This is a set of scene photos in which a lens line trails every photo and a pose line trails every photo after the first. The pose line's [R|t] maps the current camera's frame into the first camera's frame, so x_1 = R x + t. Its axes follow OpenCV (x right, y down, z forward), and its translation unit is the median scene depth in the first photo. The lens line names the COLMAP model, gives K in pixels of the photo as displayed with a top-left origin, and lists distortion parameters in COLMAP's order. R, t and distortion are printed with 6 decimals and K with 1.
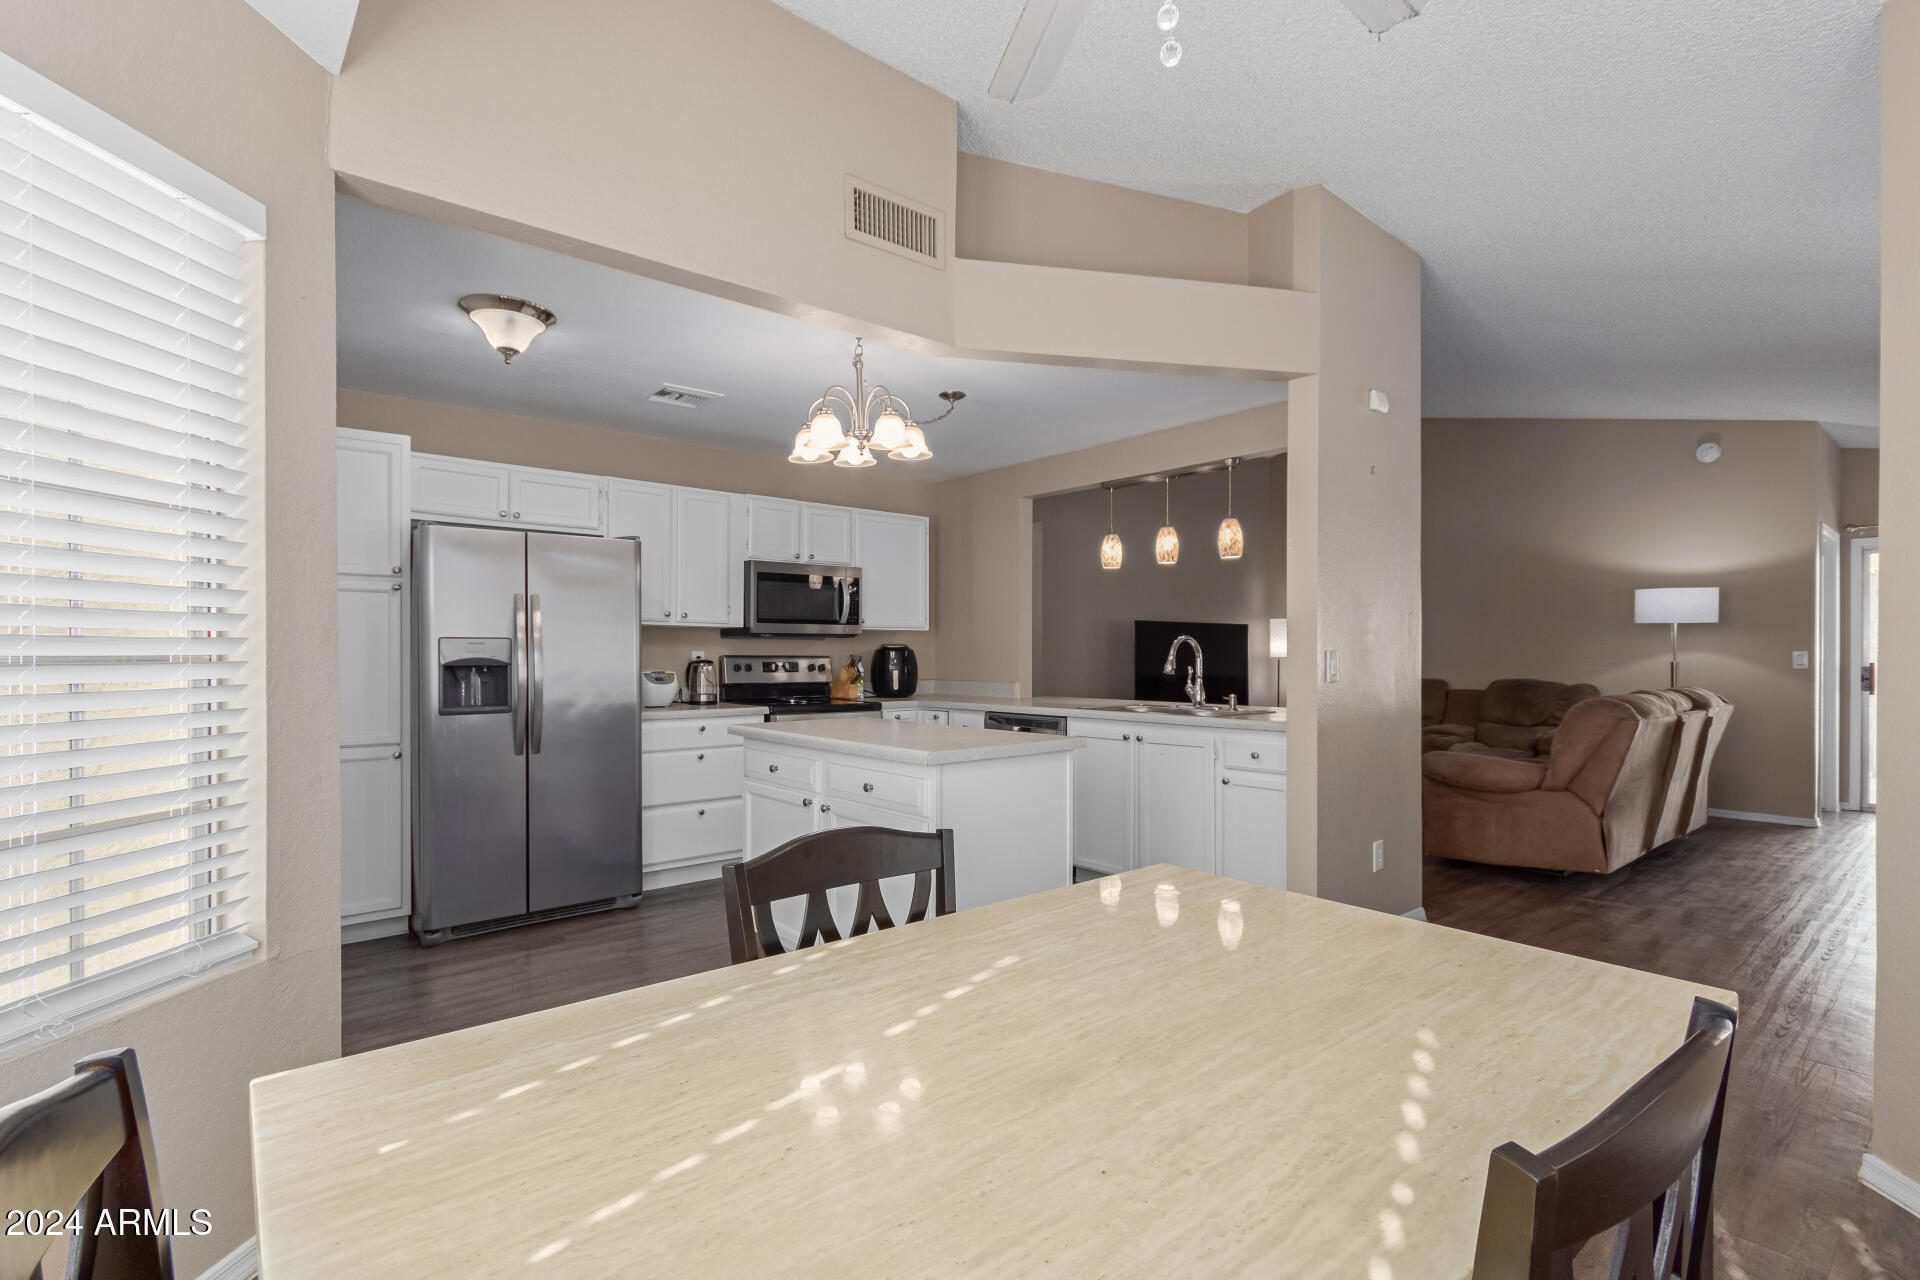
lens RADIAL K [[887.7, 0, 953.0], [0, 887.7, 652.3], [0, 0, 1]] dist [0.001782, 0.000326]
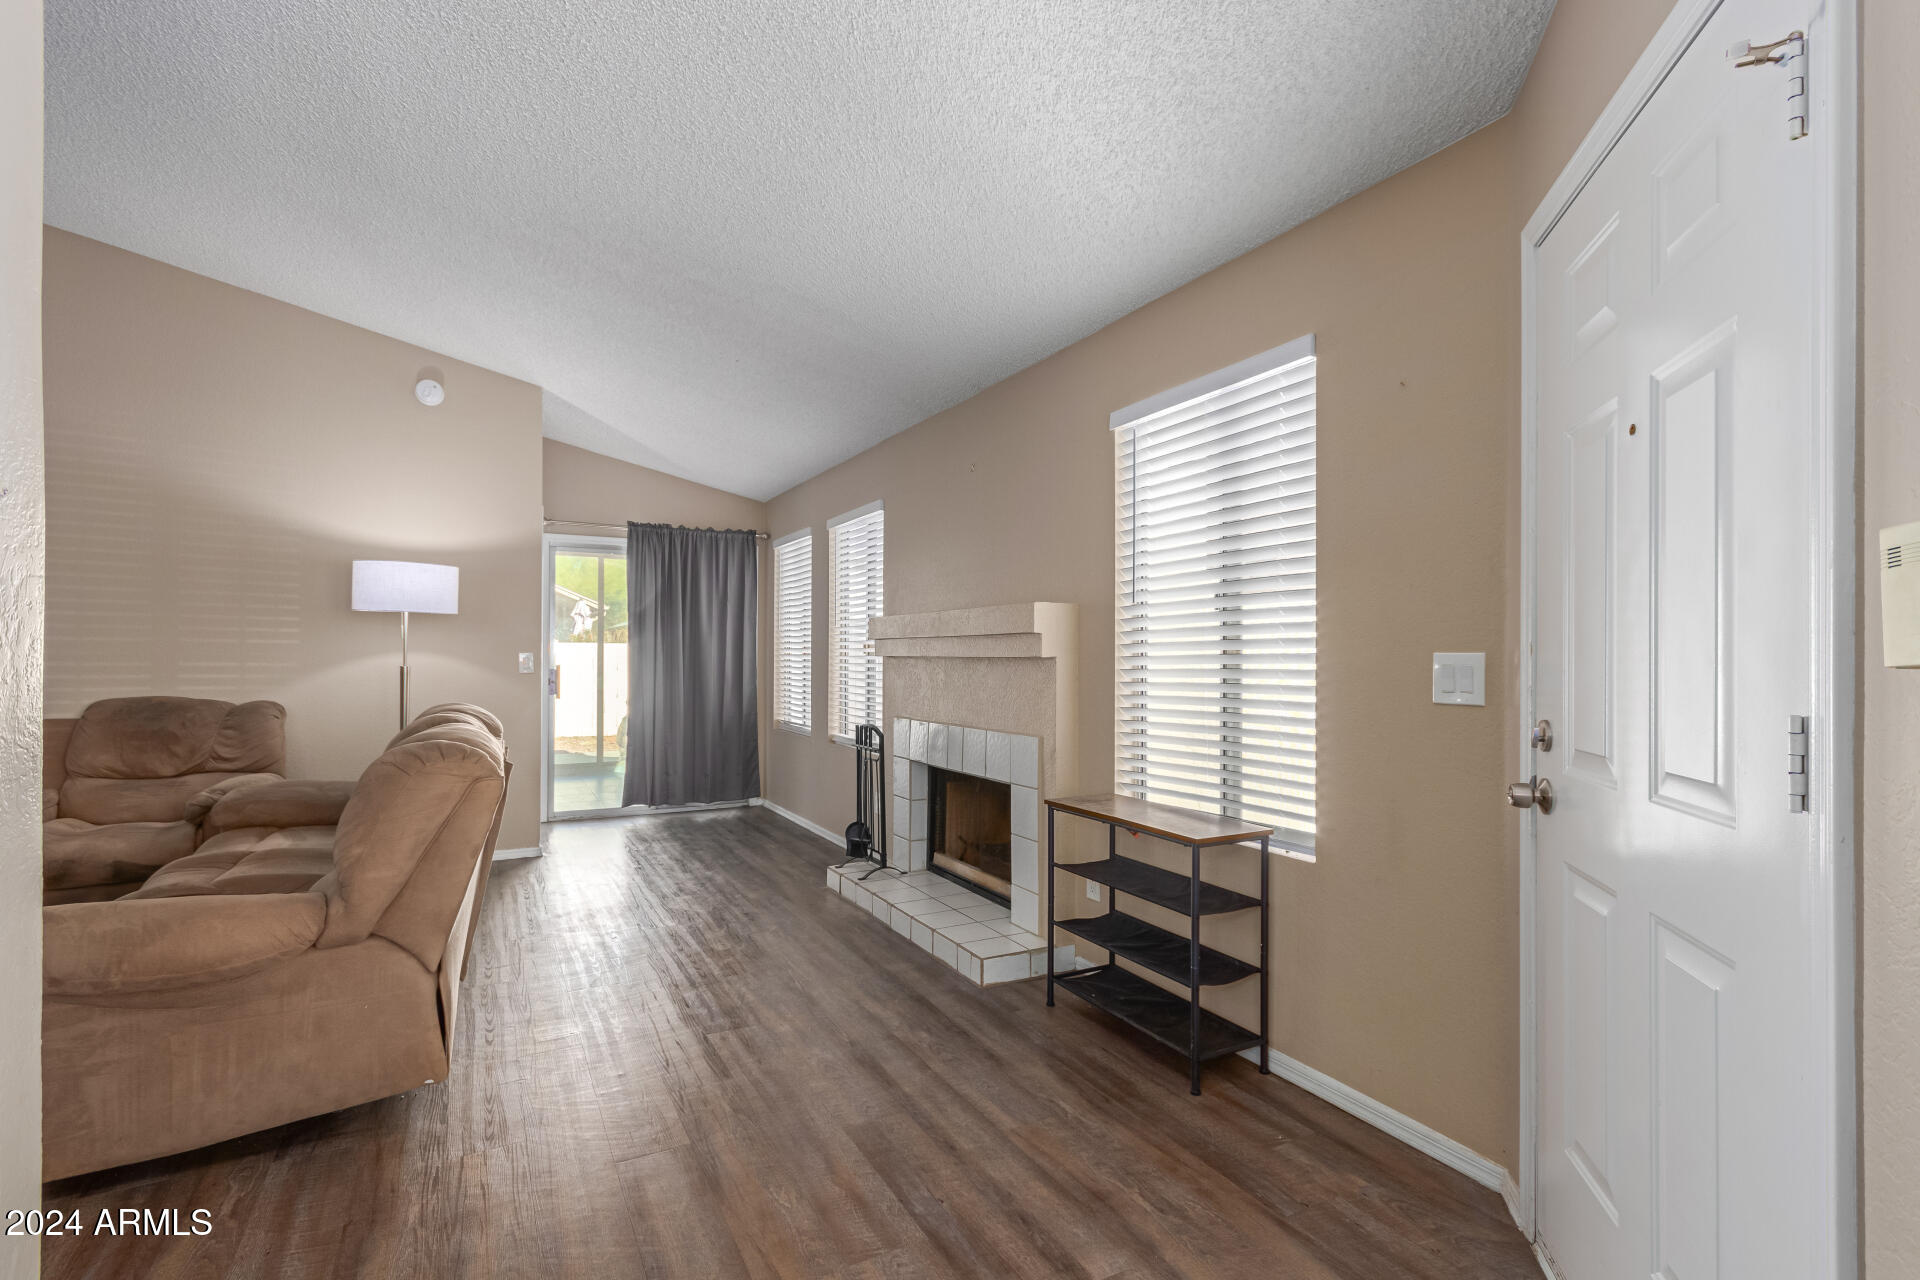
lens RADIAL K [[887.7, 0, 951.1], [0, 887.7, 652.2], [0, 0, 1]] dist [0.001782, 0.000326]
pose [[0.203413, 0.005070, 0.979080, 0.199191], [-0.005445, 0.999977, -0.004047, 0.000433], [-0.979078, -0.004508, 0.203436, 0.421324]]
